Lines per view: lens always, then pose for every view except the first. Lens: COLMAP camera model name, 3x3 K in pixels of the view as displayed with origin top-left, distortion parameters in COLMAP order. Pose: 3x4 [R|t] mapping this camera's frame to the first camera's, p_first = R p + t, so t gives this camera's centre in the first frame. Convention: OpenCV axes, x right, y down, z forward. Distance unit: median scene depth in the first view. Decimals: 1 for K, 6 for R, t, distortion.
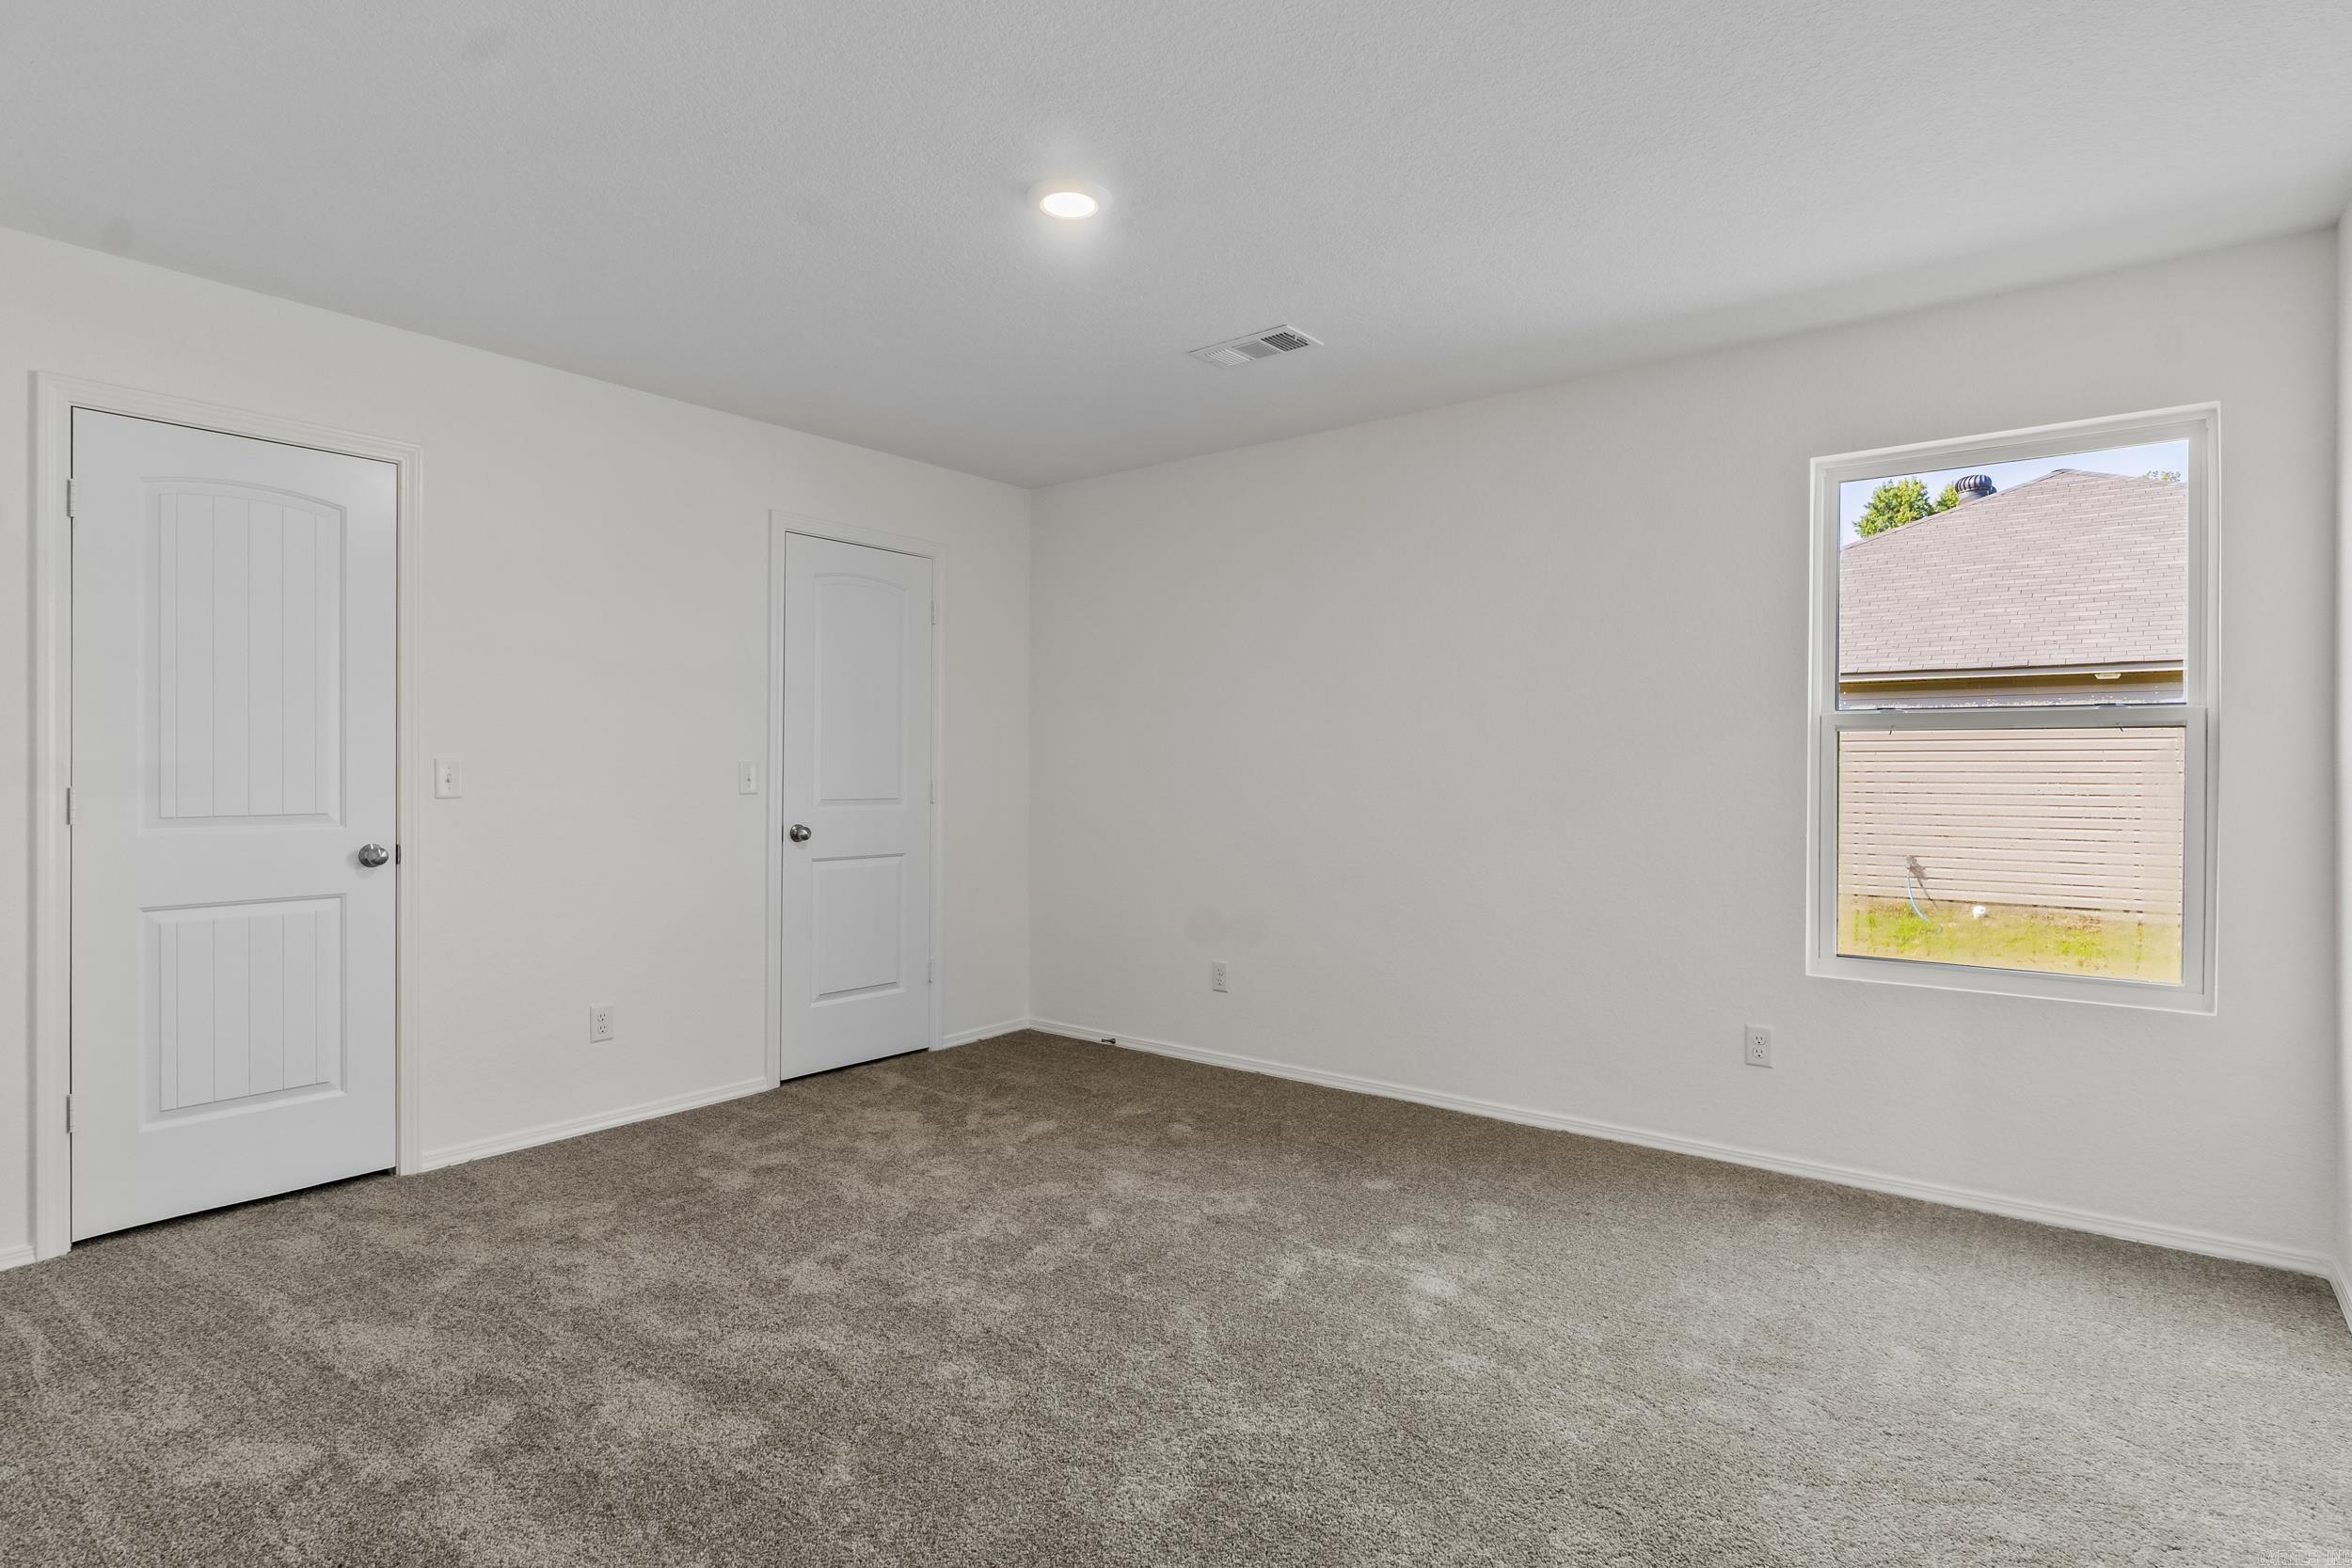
lens RADIAL K [[1213.7, 0, 1151.4], [0, 1213.7, 779.1], [0, 0, 1]] dist [-0.003156, 0.000221]
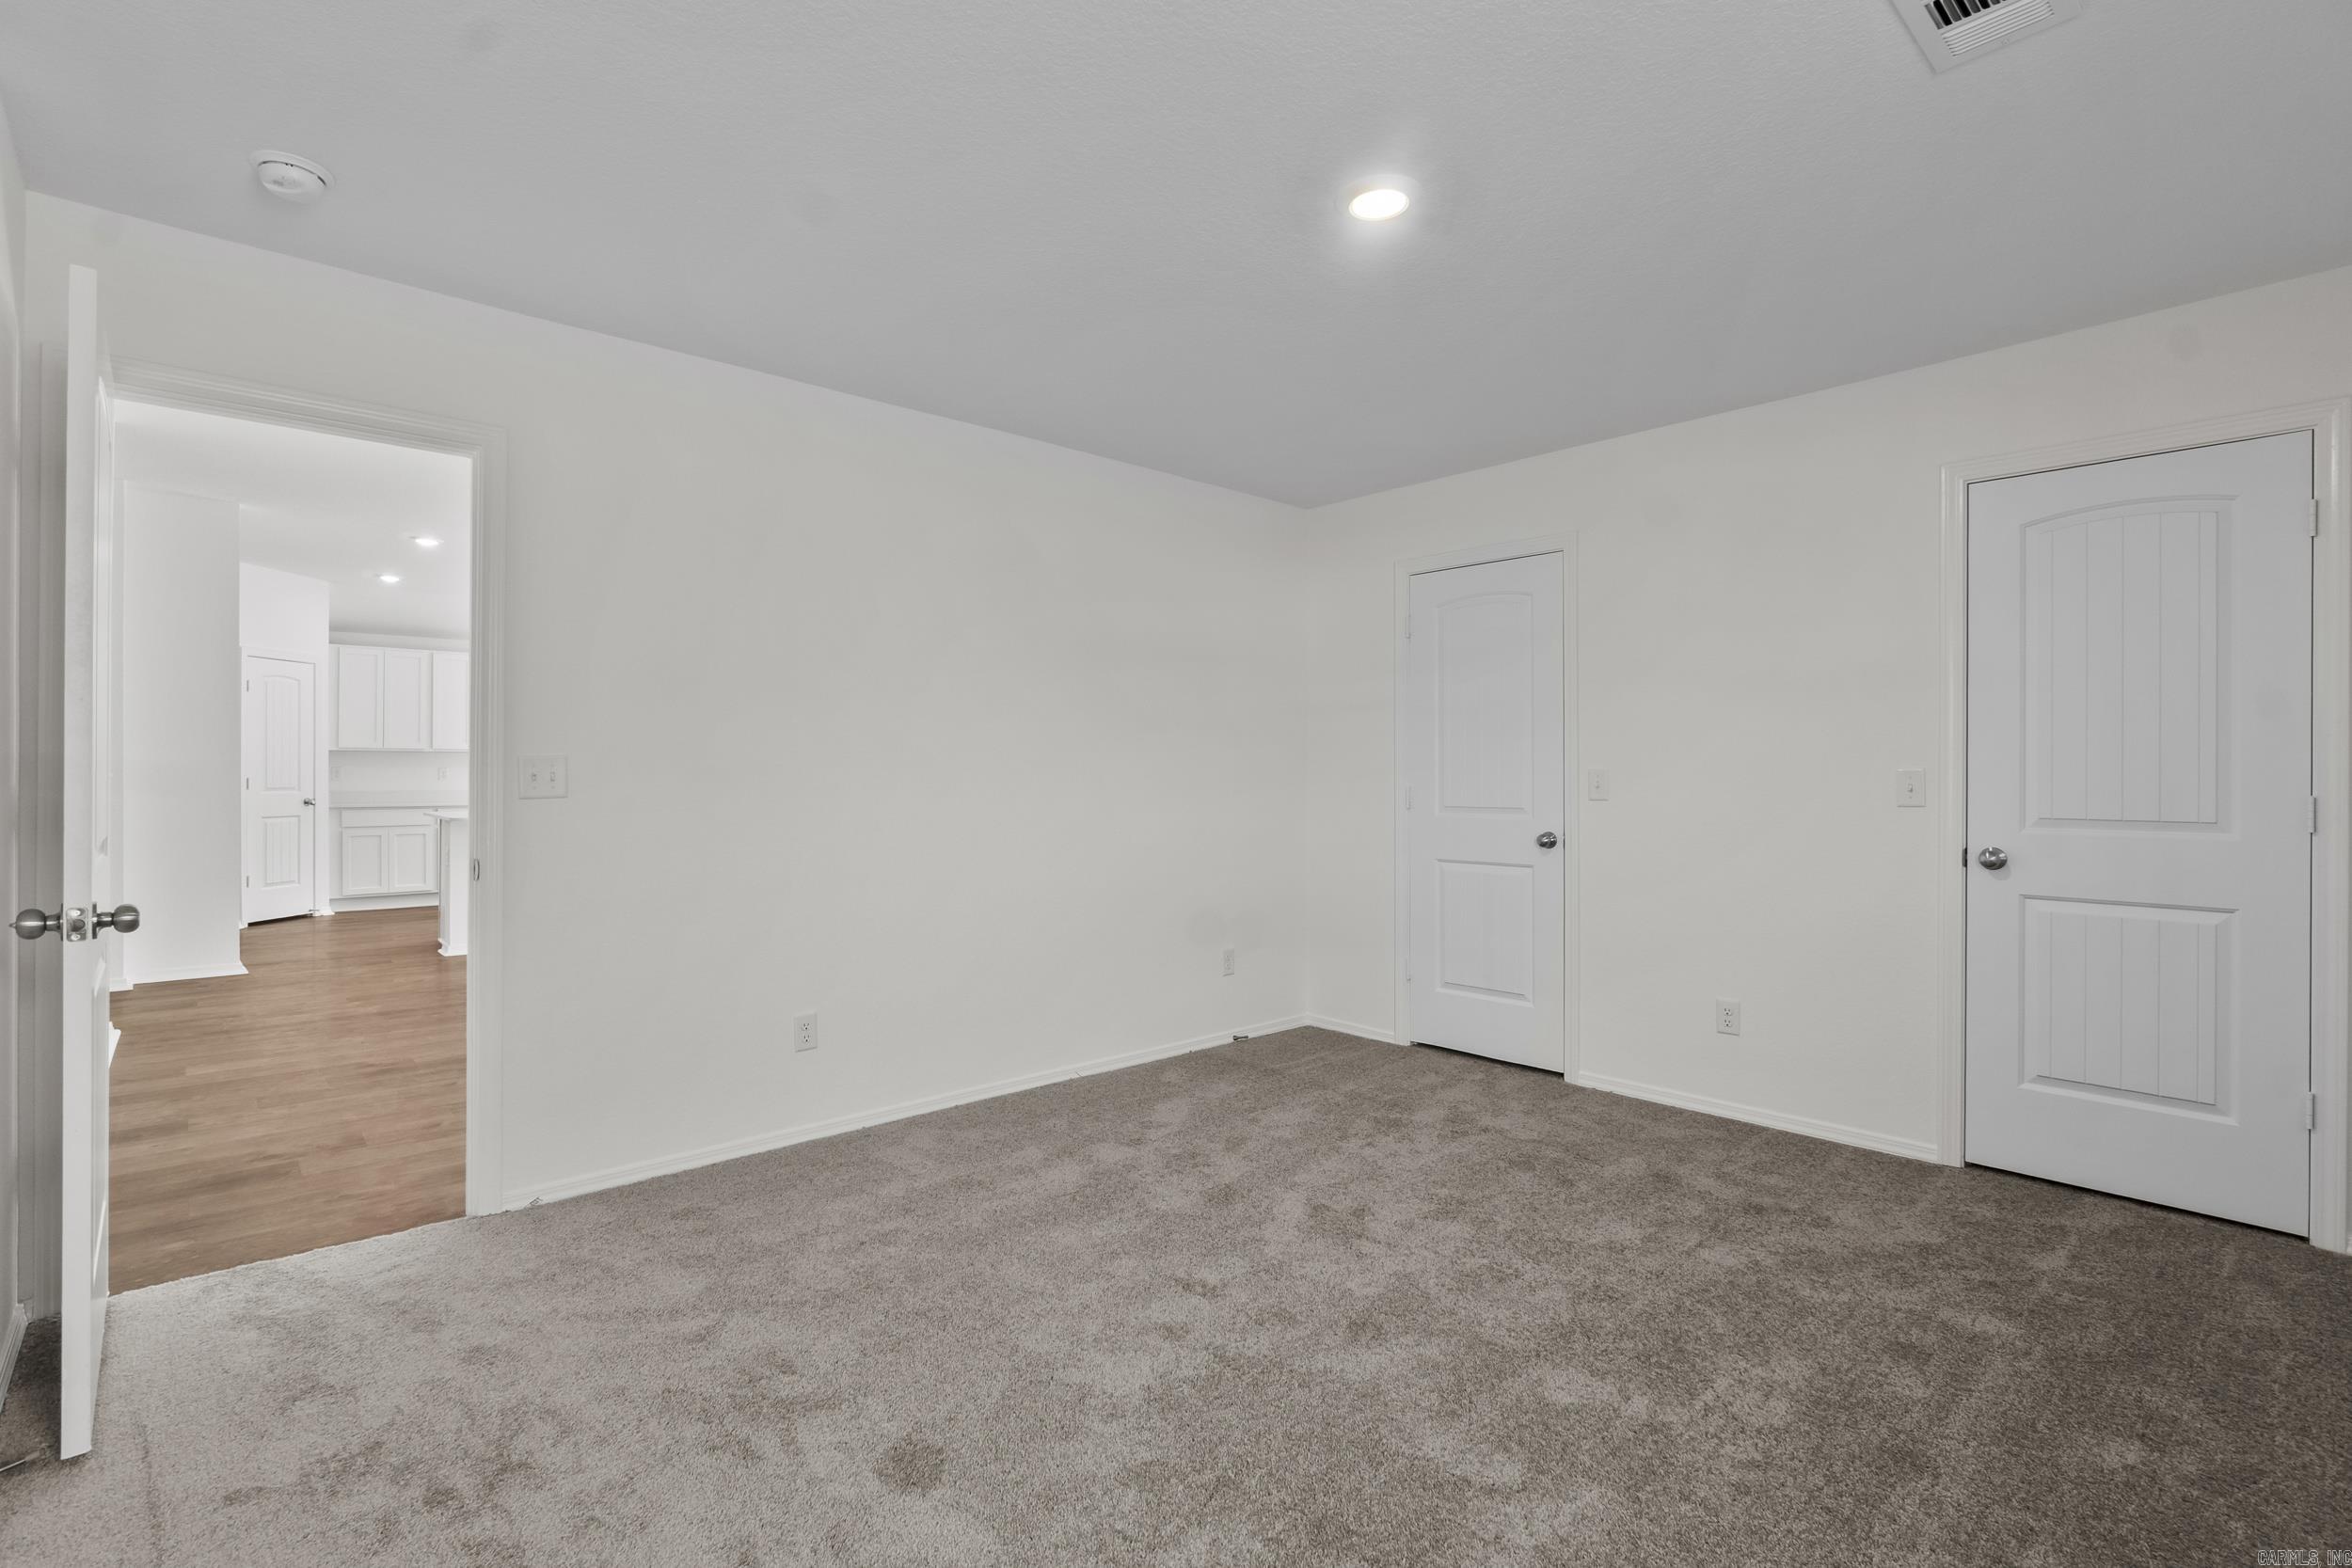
lens RADIAL K [[1093.0, 0, 1160.5], [0, 1093.0, 778.9], [0, 0, 1]] dist [-0.015068, 0.000120]
pose [[-0.171220, 0.003466, -0.985227, 0.590040], [-0.006245, 0.999970, 0.004603, -0.008756], [0.985213, 0.006941, -0.171193, 0.695911]]
